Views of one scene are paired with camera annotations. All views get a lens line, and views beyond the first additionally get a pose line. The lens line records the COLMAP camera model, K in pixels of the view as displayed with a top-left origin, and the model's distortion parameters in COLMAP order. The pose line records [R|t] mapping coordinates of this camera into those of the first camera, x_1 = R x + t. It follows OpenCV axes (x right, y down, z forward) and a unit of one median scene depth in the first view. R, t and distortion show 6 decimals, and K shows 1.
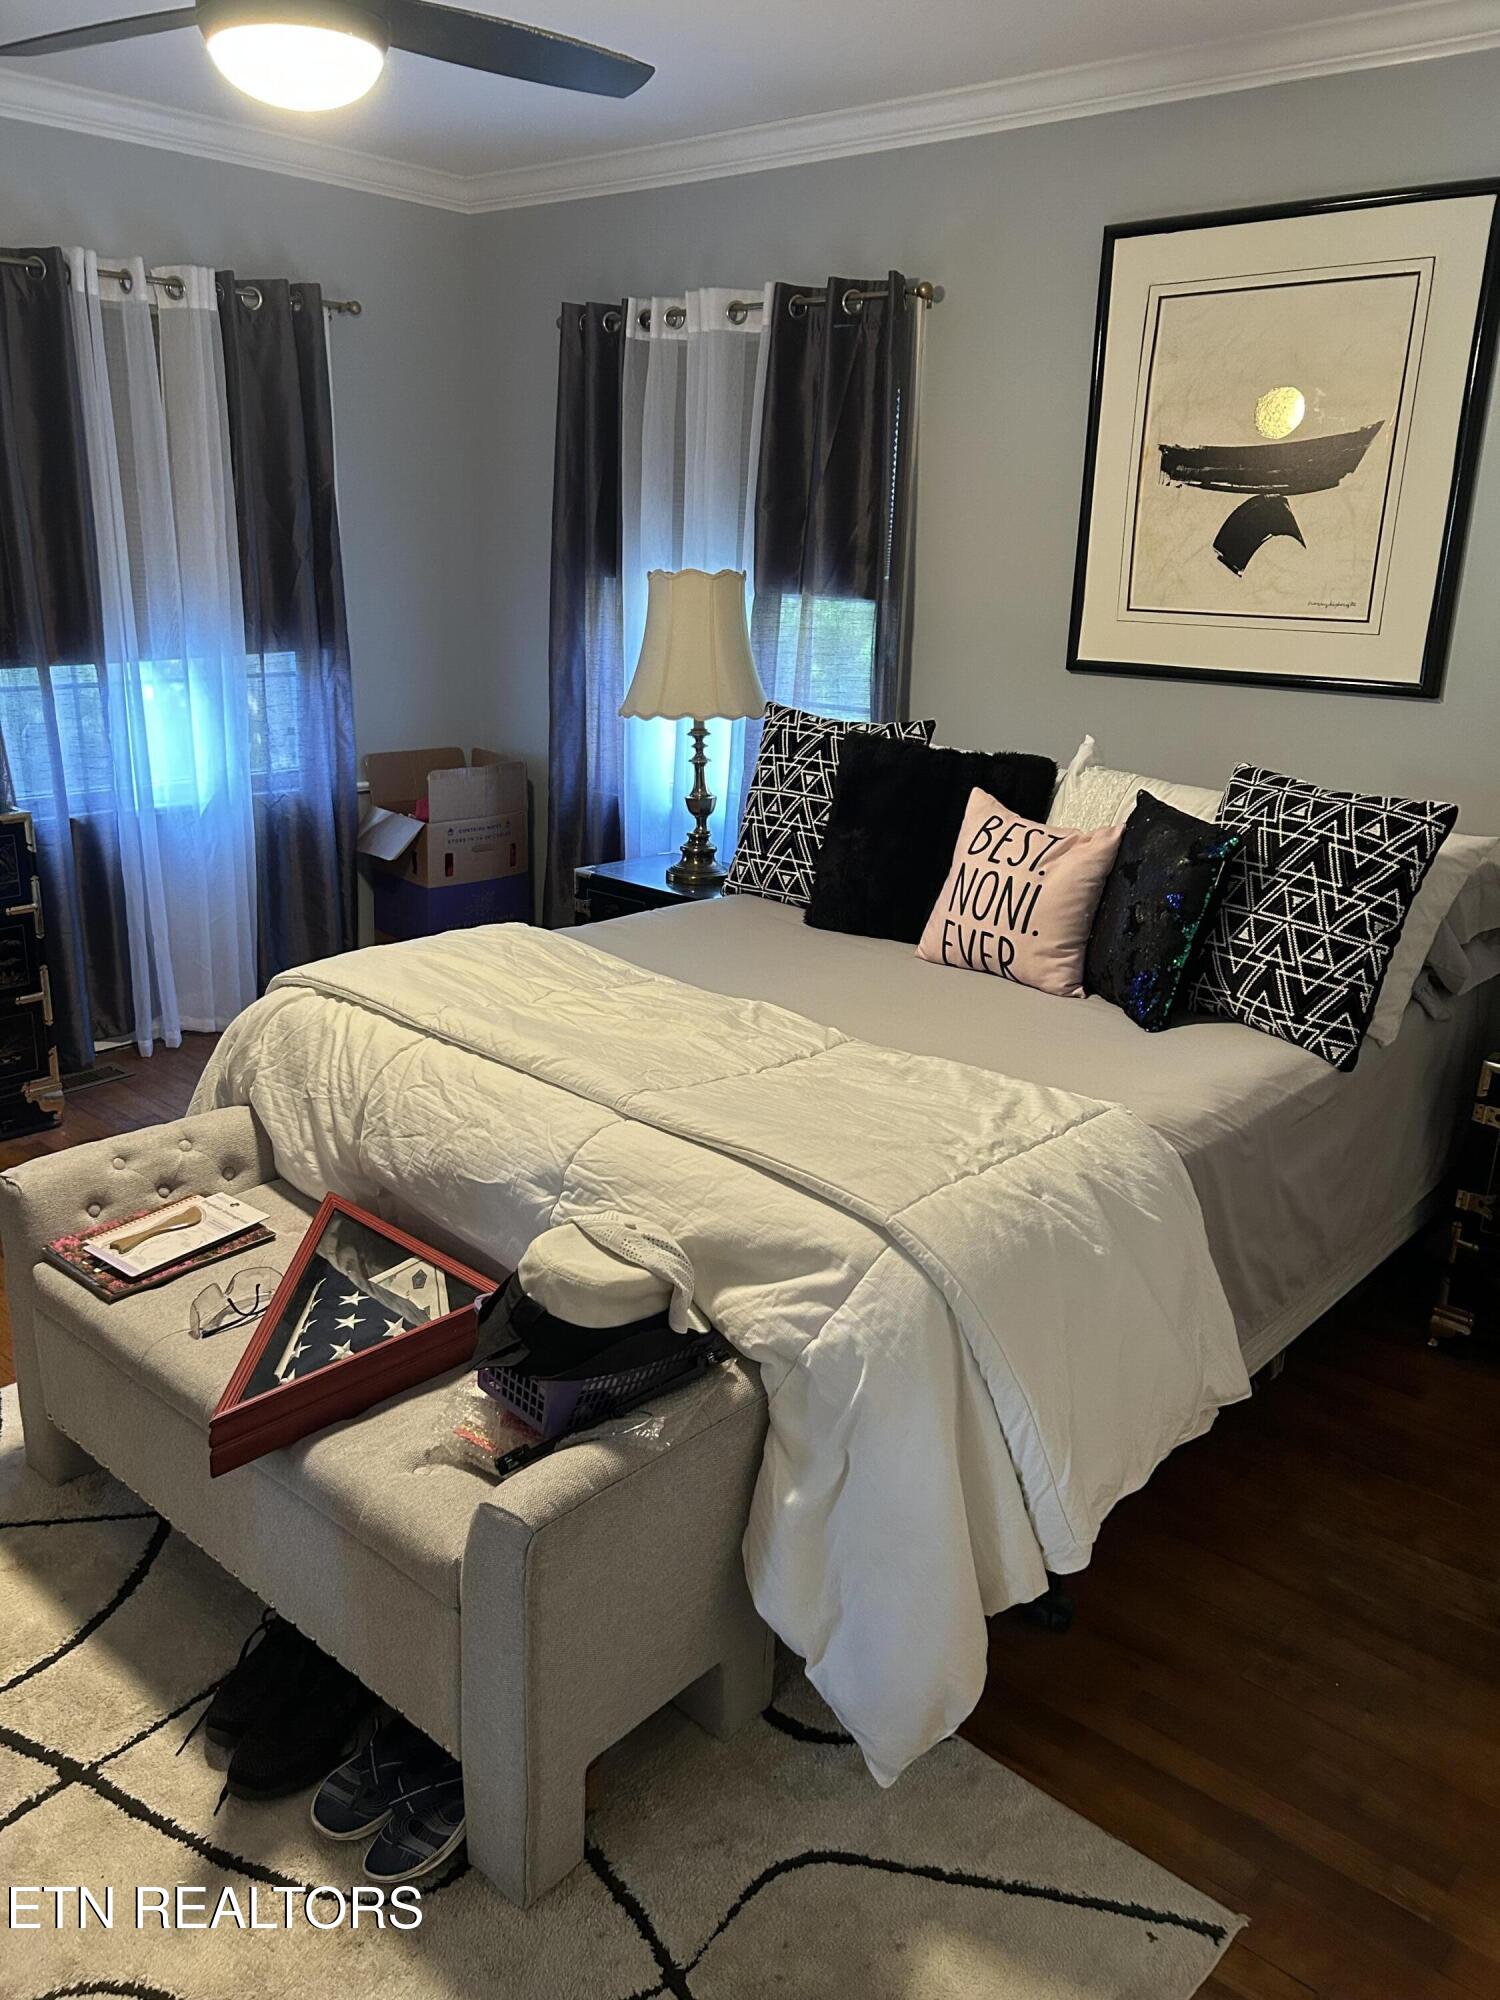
lens RADIAL K [[1508.8, 0, 718.3], [0, 1508.8, 993.3], [0, 0, 1]] dist [0.048210, -0.055713]
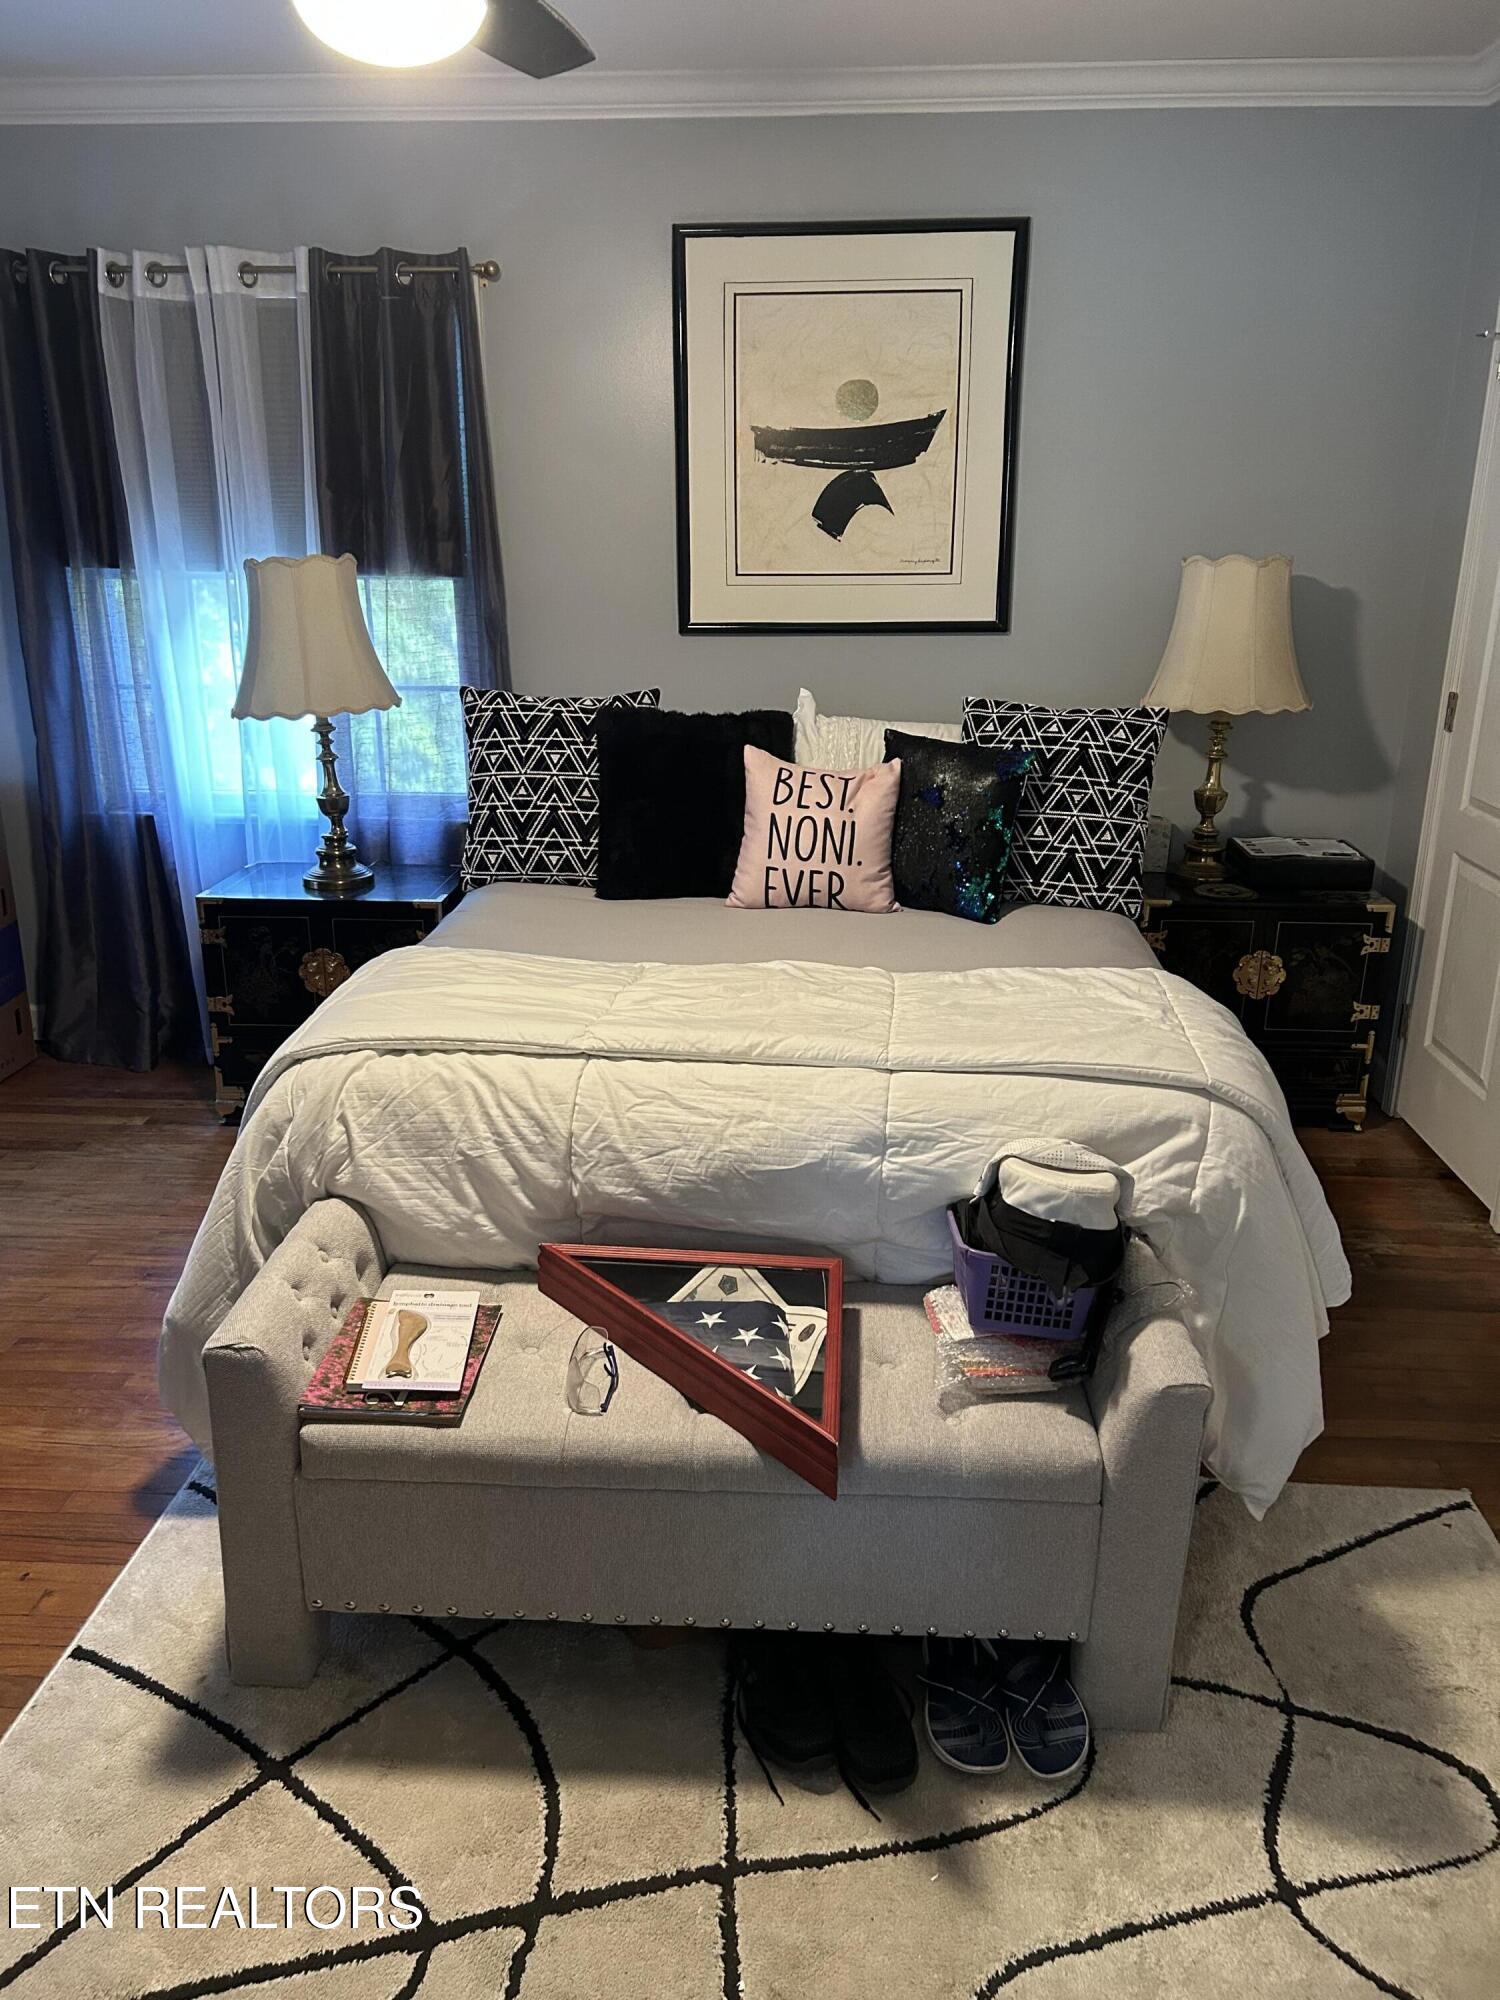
lens RADIAL K [[1508.8, 0, 732.5], [0, 1508.8, 992.3], [0, 0, 1]] dist [0.048210, -0.055713]
pose [[0.786287, -0.215069, 0.579223, -0.604535], [0.199402, 0.975630, 0.091572, -0.074844], [-0.584801, 0.043497, 0.810010, 0.150172]]
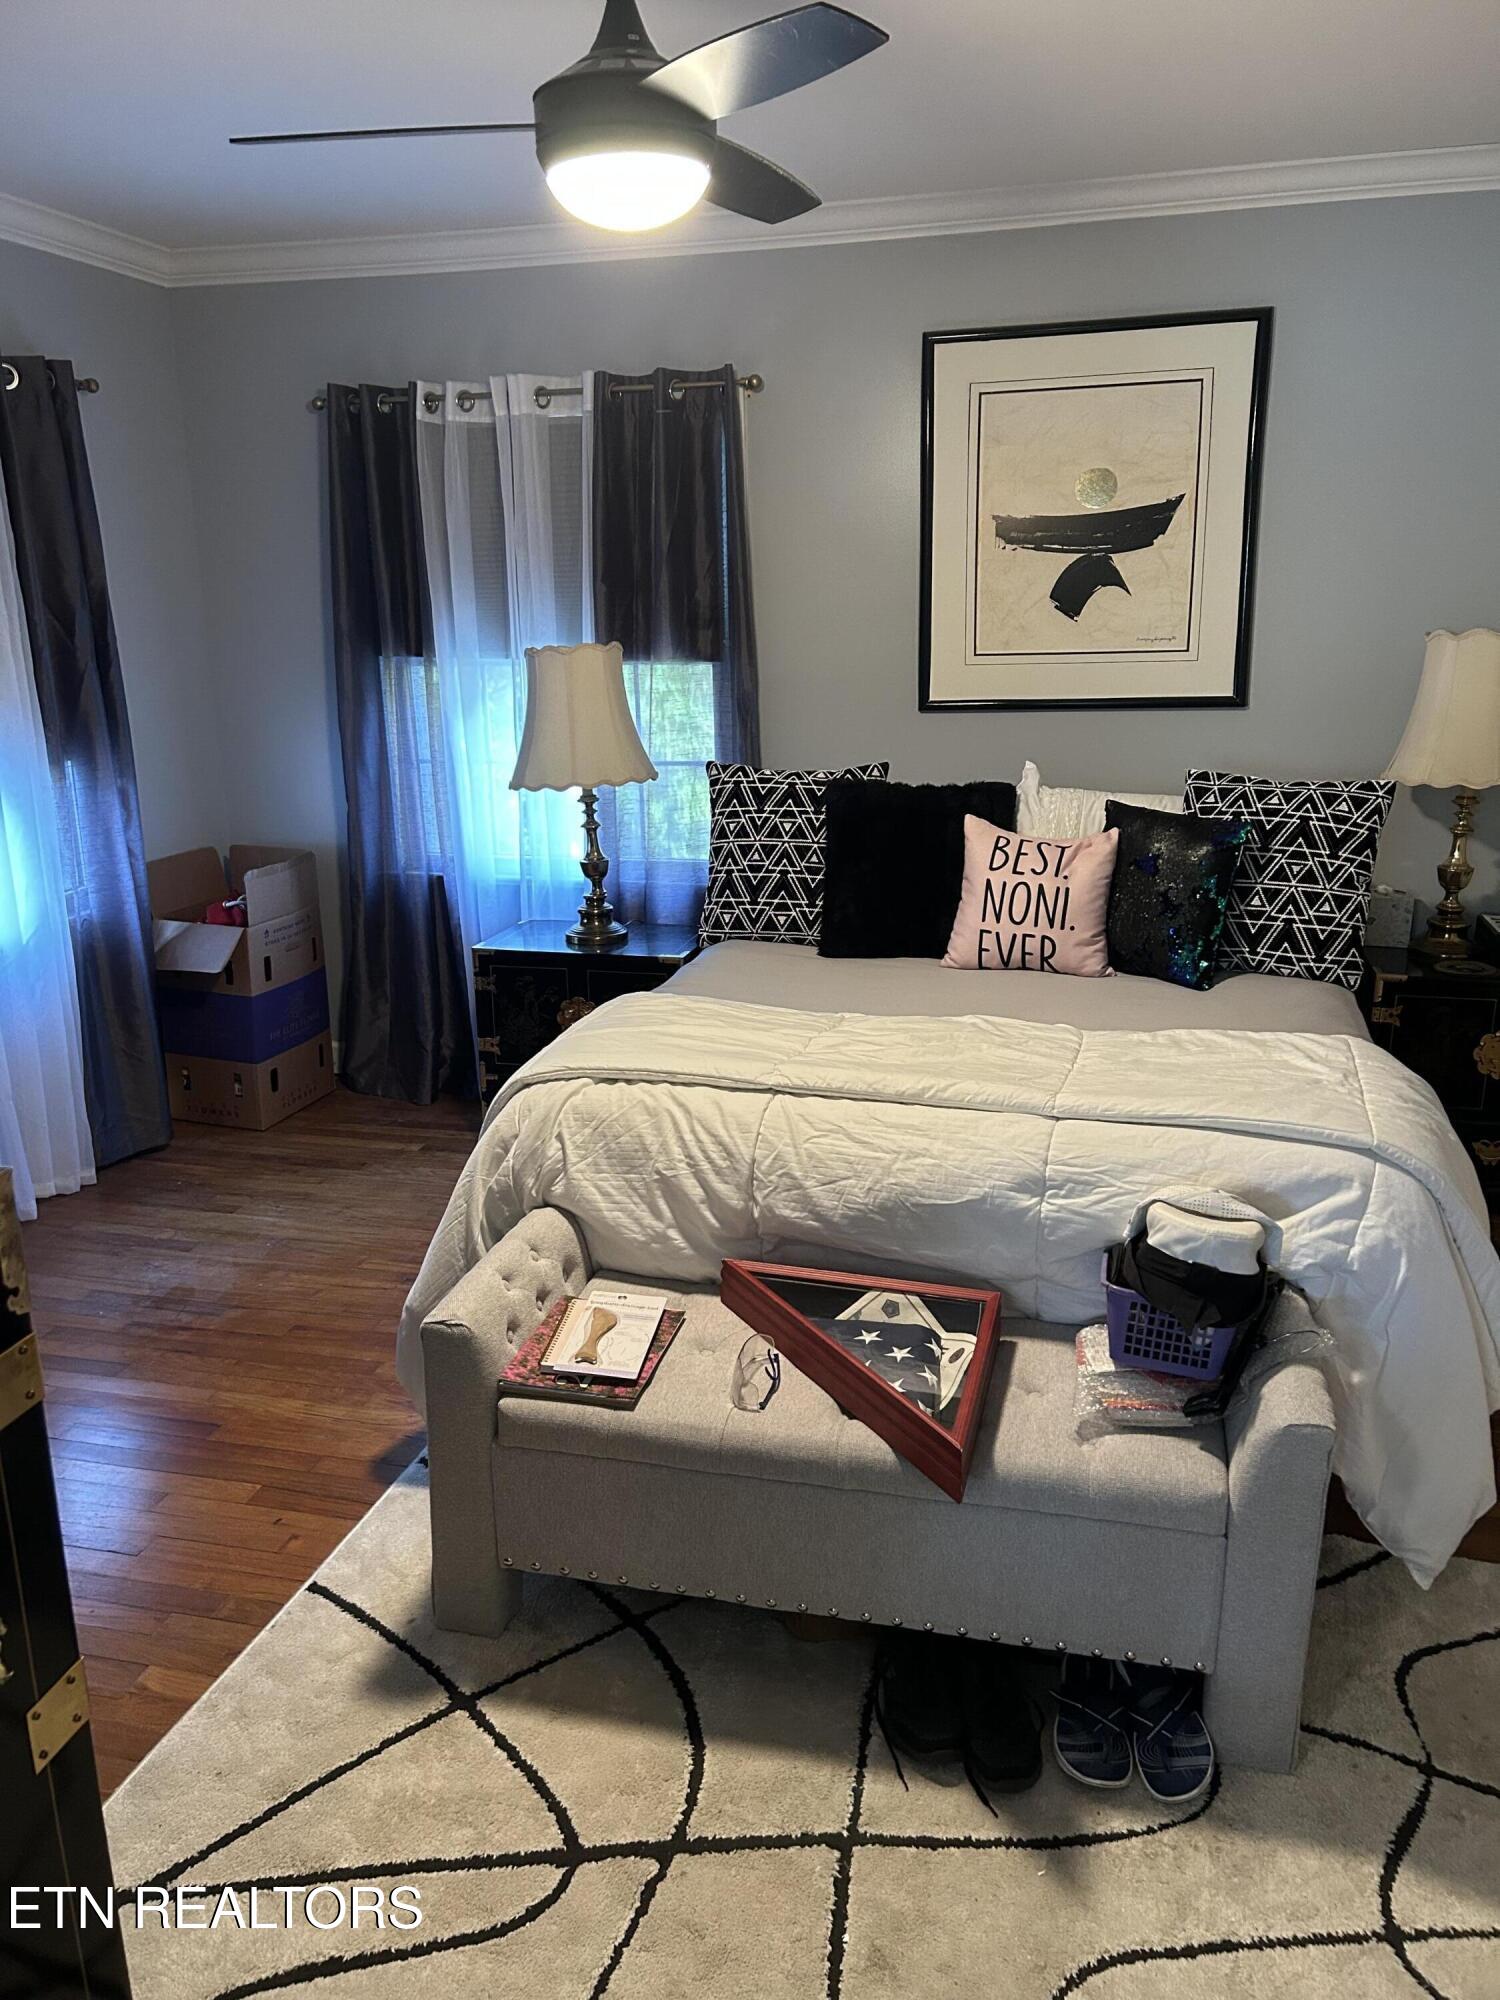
lens RADIAL K [[1508.8, 0, 730.2], [0, 1508.8, 997.2], [0, 0, 1]] dist [0.048210, -0.055713]
pose [[0.891028, -0.160795, 0.424516, -0.594619], [0.173299, 0.984826, 0.009282, -0.048526], [-0.419567, 0.065298, 0.905373, 0.050687]]
